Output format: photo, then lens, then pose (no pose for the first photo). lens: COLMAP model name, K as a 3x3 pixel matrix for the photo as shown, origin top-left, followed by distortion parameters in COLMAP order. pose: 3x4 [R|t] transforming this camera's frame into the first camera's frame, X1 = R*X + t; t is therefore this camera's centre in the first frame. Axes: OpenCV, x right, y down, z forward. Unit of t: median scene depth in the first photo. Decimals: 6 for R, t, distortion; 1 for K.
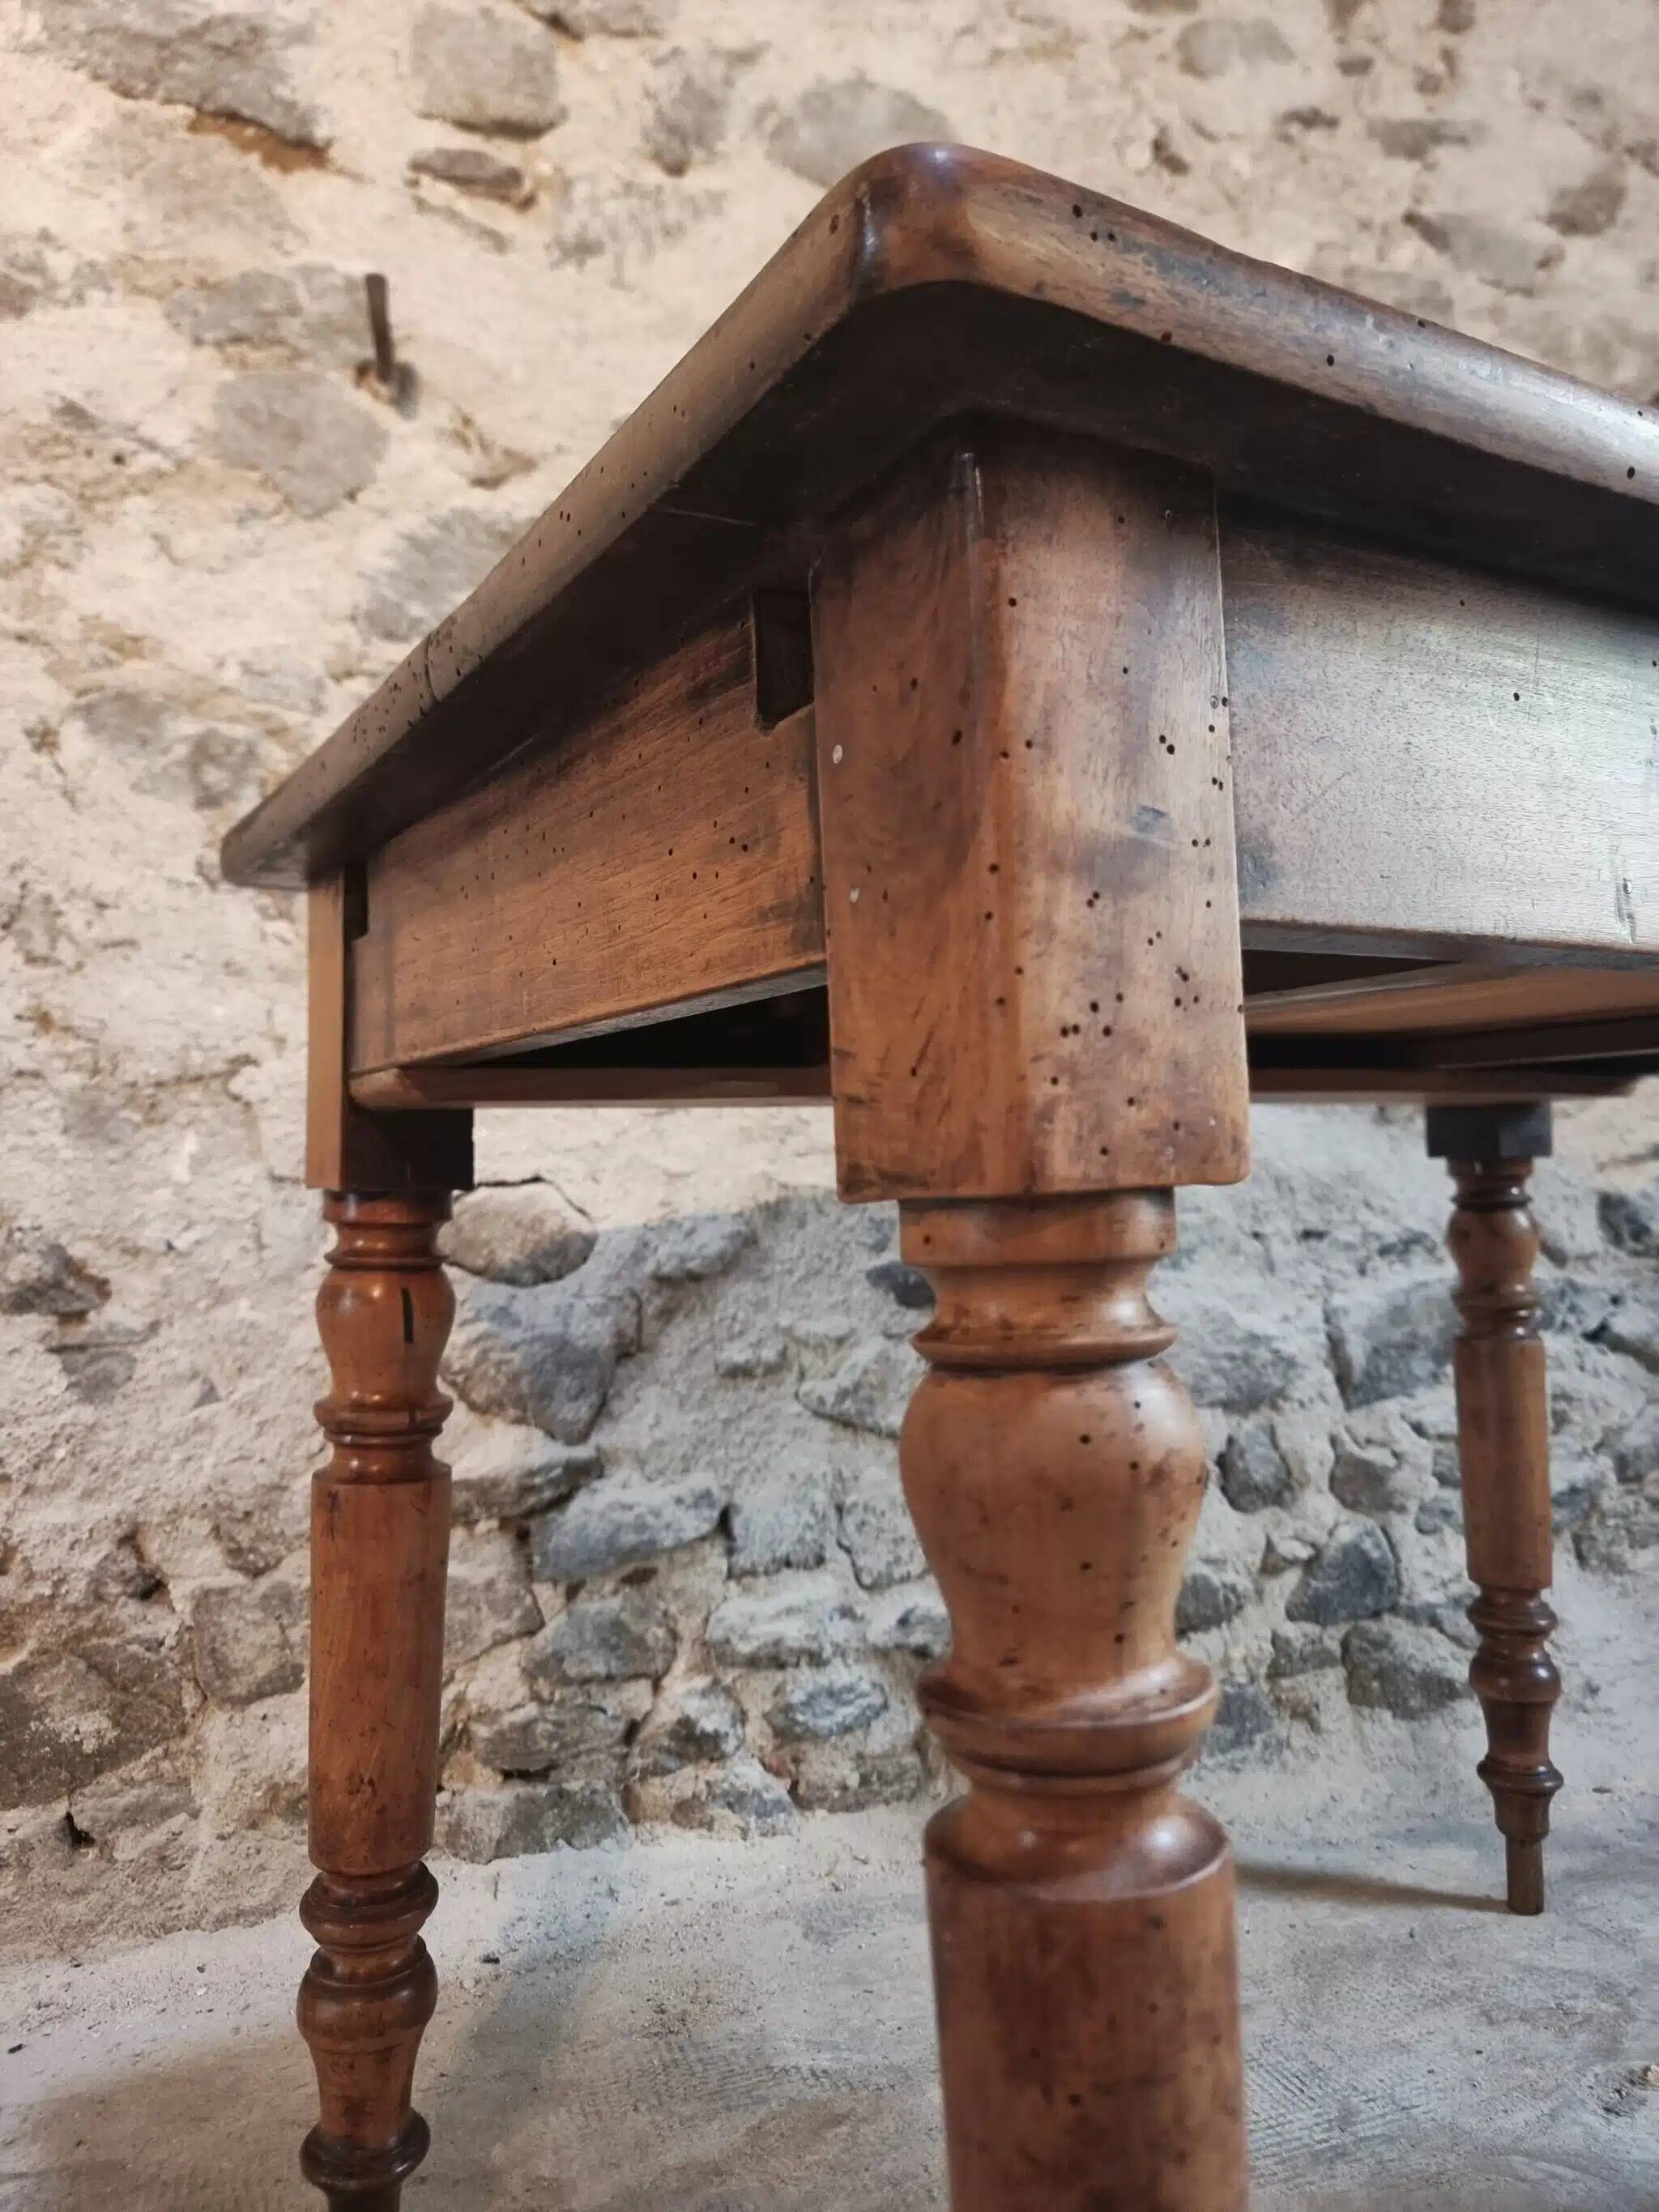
lens RADIAL K [[1555.8, 0, 812.3], [0, 1555.8, 1101.9], [0, 0, 1]] dist [0.051783, -0.050759]
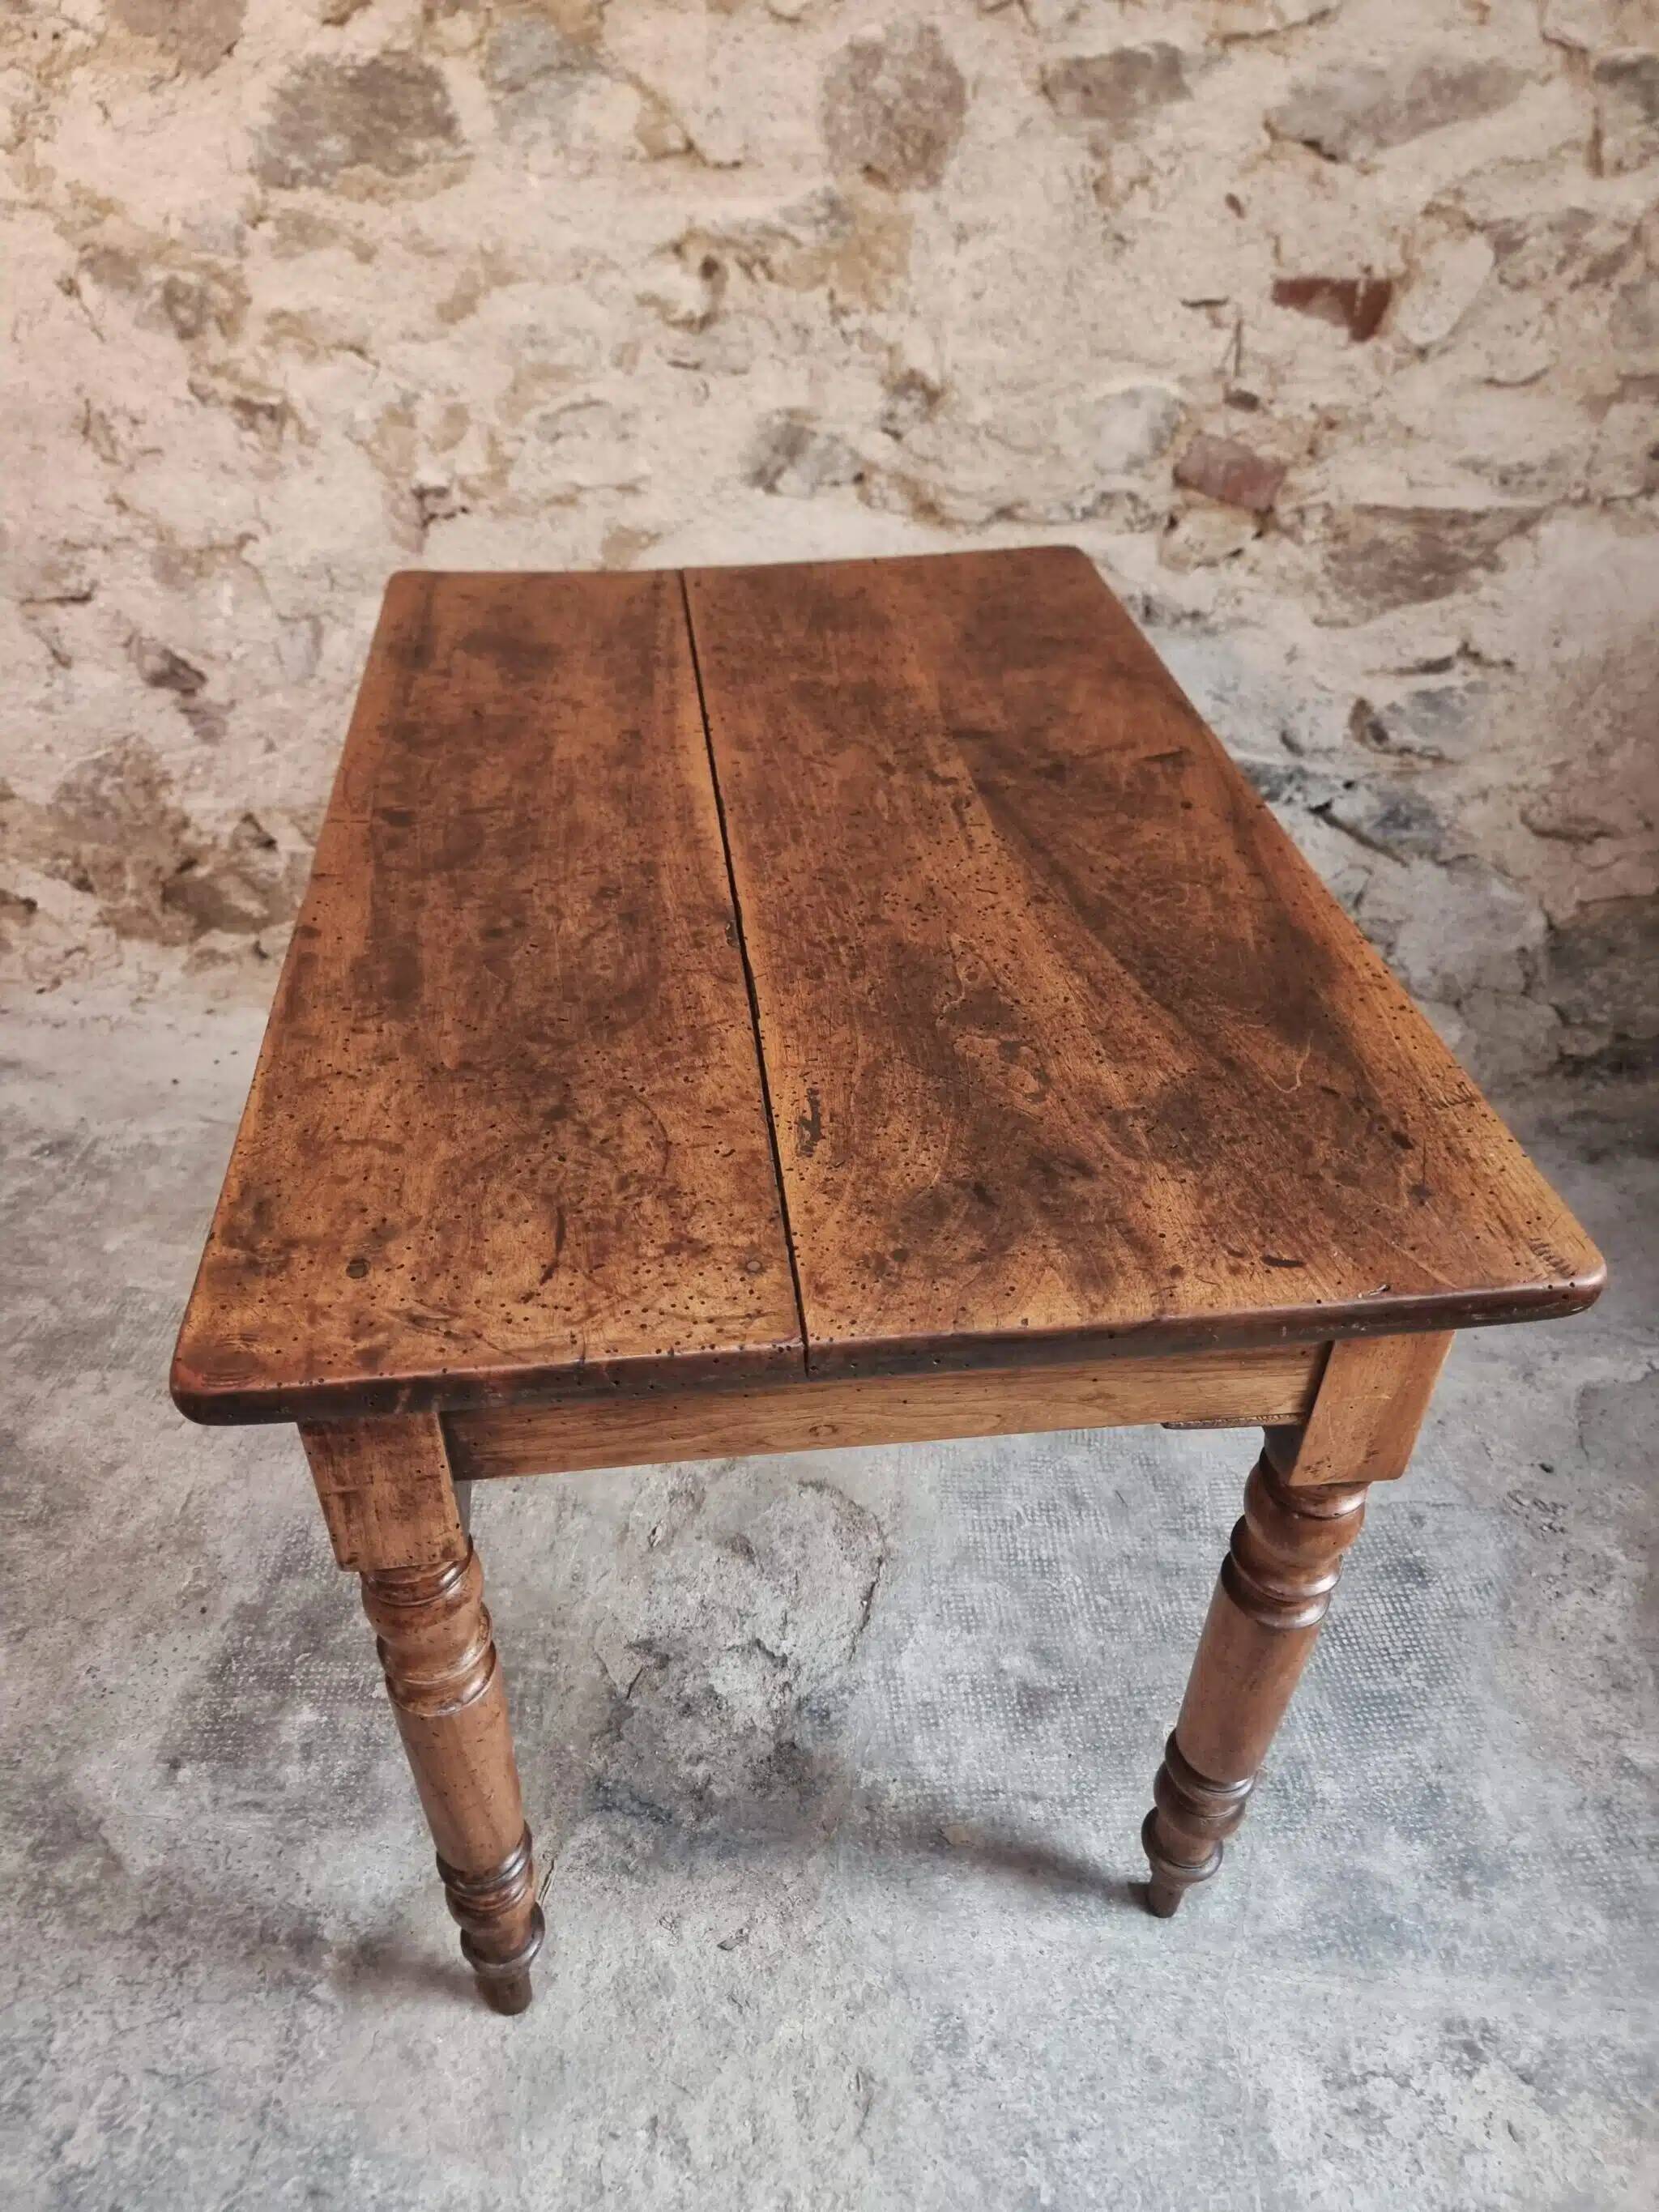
lens RADIAL K [[1554.9, 0, 798.0], [0, 1554.9, 1122.0], [0, 0, 1]] dist [0.051587, -0.054200]
pose [[0.923814, 0.252101, -0.288119, 0.666558], [0.001226, 0.750629, 0.660723, -0.576529], [0.382840, -0.610738, 0.693132, -0.157221]]
